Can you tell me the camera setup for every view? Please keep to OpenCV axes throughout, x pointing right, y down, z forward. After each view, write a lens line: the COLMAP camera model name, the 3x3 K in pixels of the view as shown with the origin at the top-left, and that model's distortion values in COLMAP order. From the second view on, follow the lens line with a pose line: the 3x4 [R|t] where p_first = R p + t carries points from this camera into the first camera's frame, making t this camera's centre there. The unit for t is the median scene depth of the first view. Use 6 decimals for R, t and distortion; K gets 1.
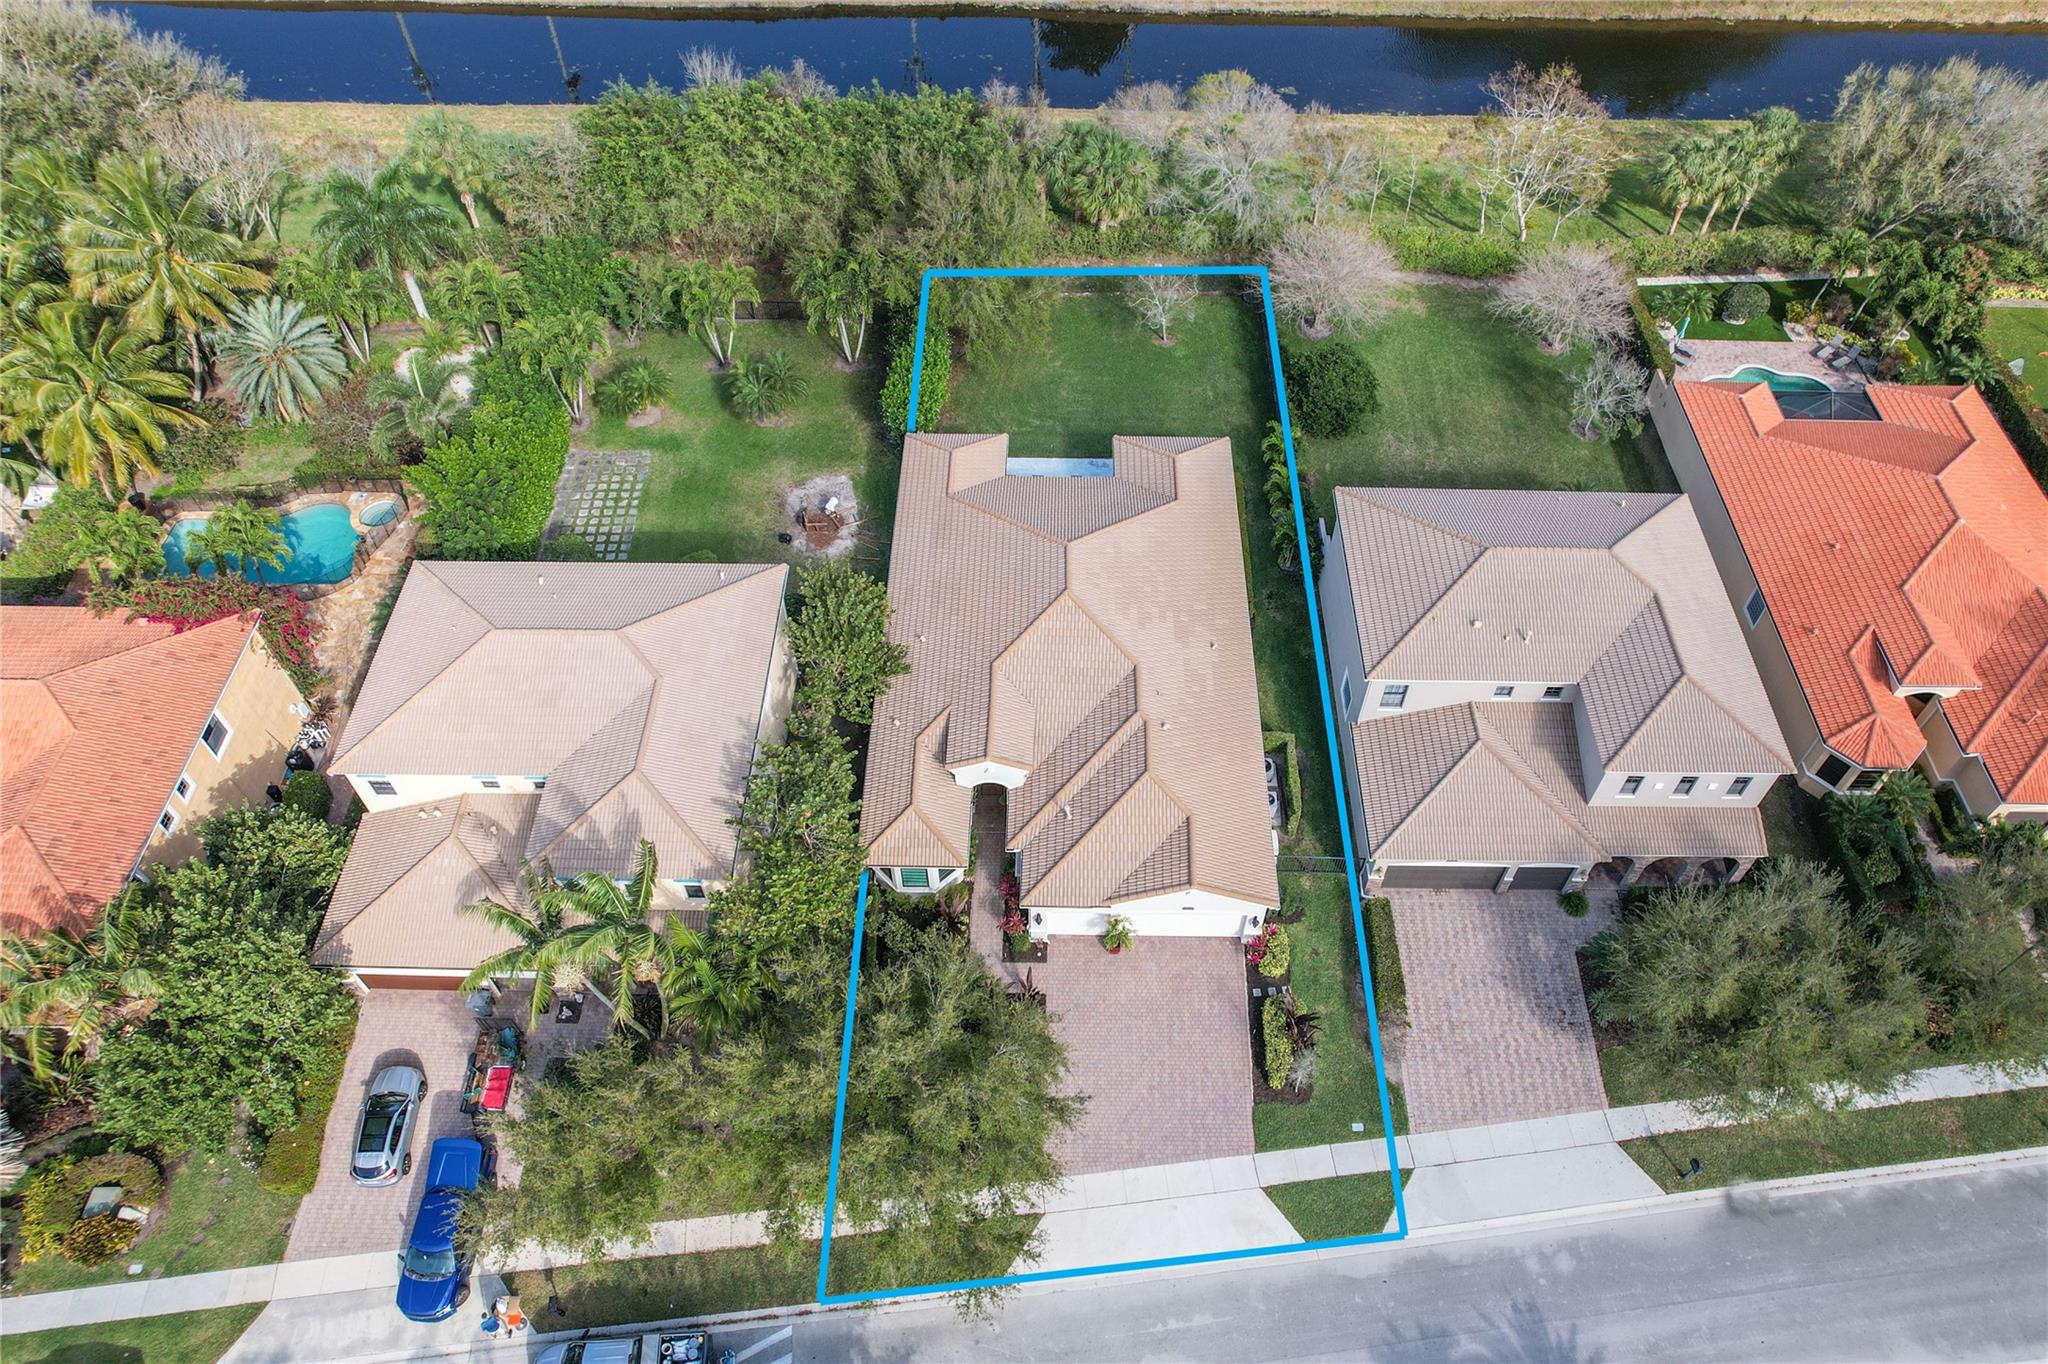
lens RADIAL K [[1386.2, 0, 1042.7], [0, 1386.2, 727.5], [0, 0, 1]] dist [-0.076240, 0.076879]
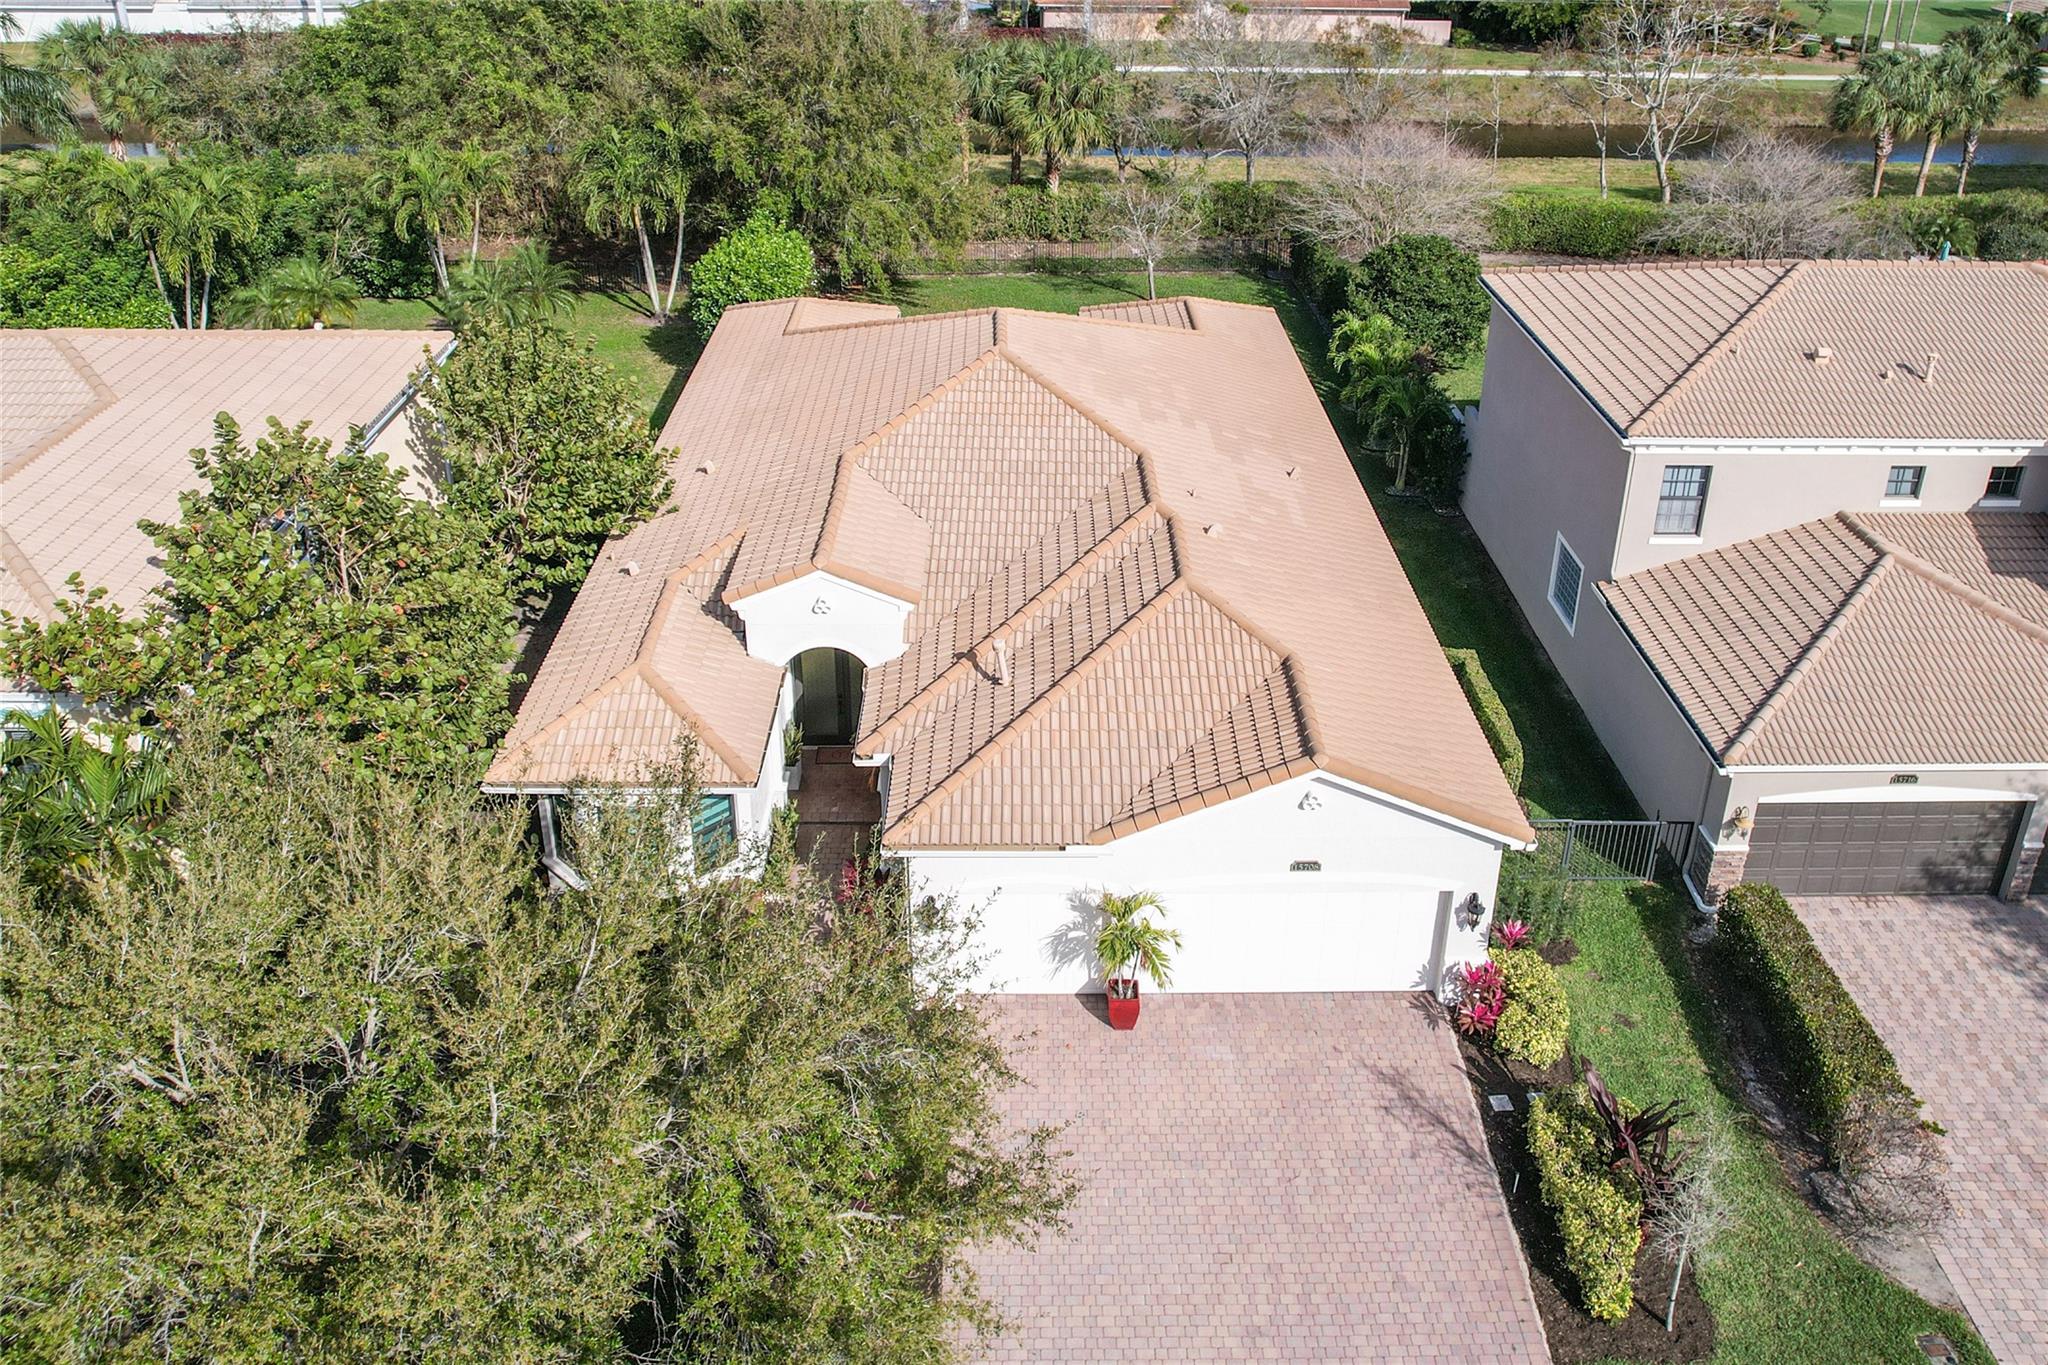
lens RADIAL K [[1714.2, 0, 1029.2], [0, 1714.2, 511.5], [0, 0, 1]] dist [-0.054501, -0.000988]
pose [[0.999646, -0.009013, 0.025027, 0.013565], [0.019855, 0.878942, -0.476515, 0.265022], [-0.017702, 0.476844, 0.878810, 0.501807]]
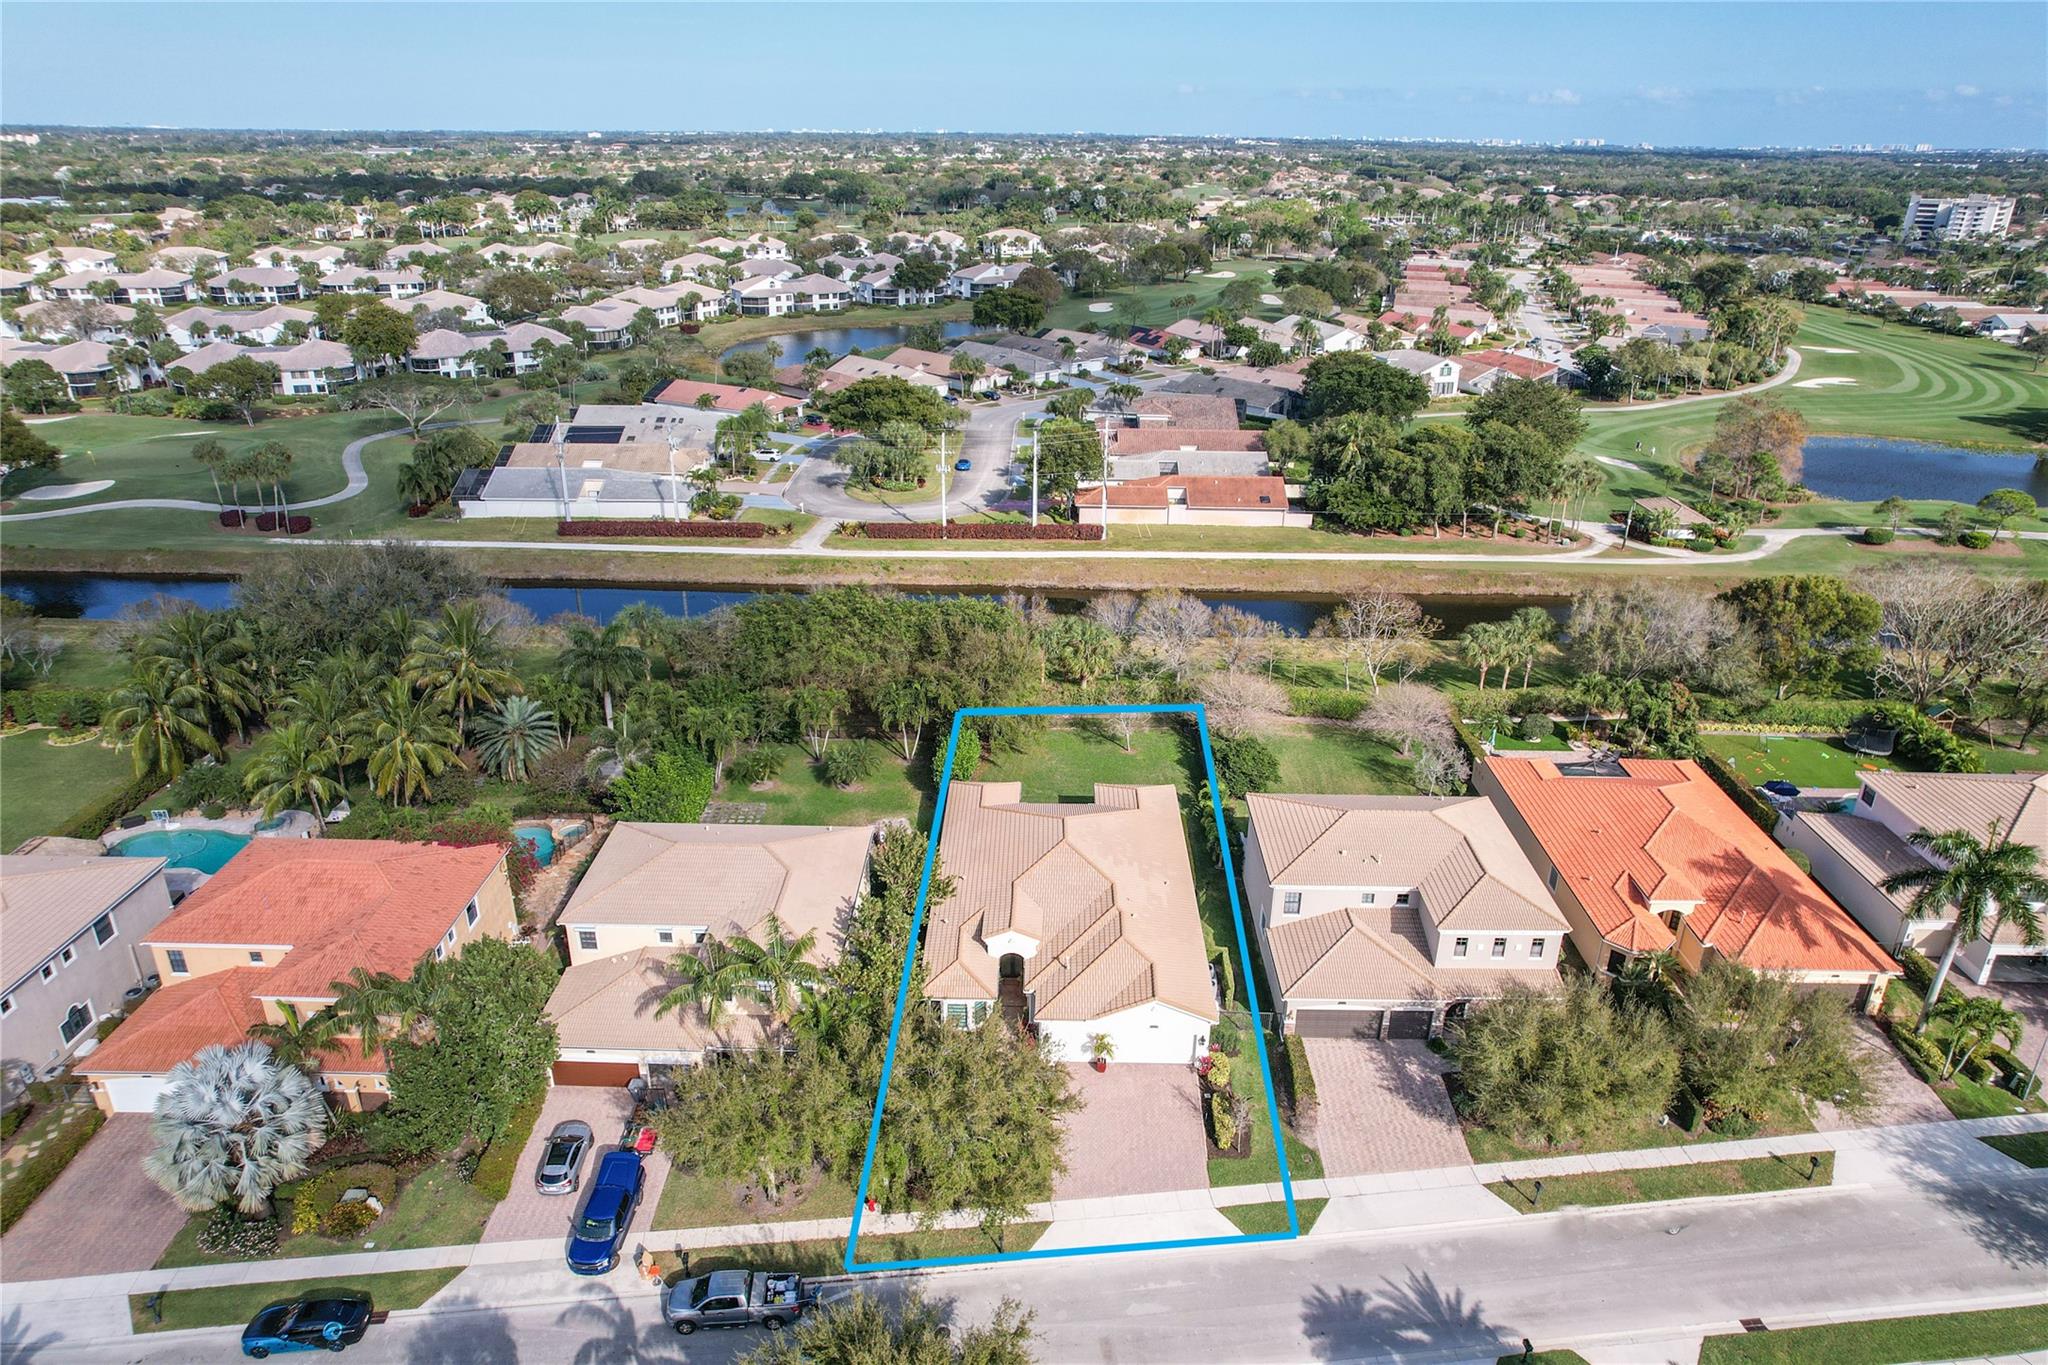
lens RADIAL K [[1323.2, 0, 1024.0], [0, 1323.2, 682.5], [0, 0, 1]] dist [-0.035514, 0.001543]
pose [[0.999980, 0.005830, -0.002647, -0.024016], [-0.006383, 0.875568, -0.483052, 0.456232], [-0.000499, 0.483059, 0.875587, -0.327634]]
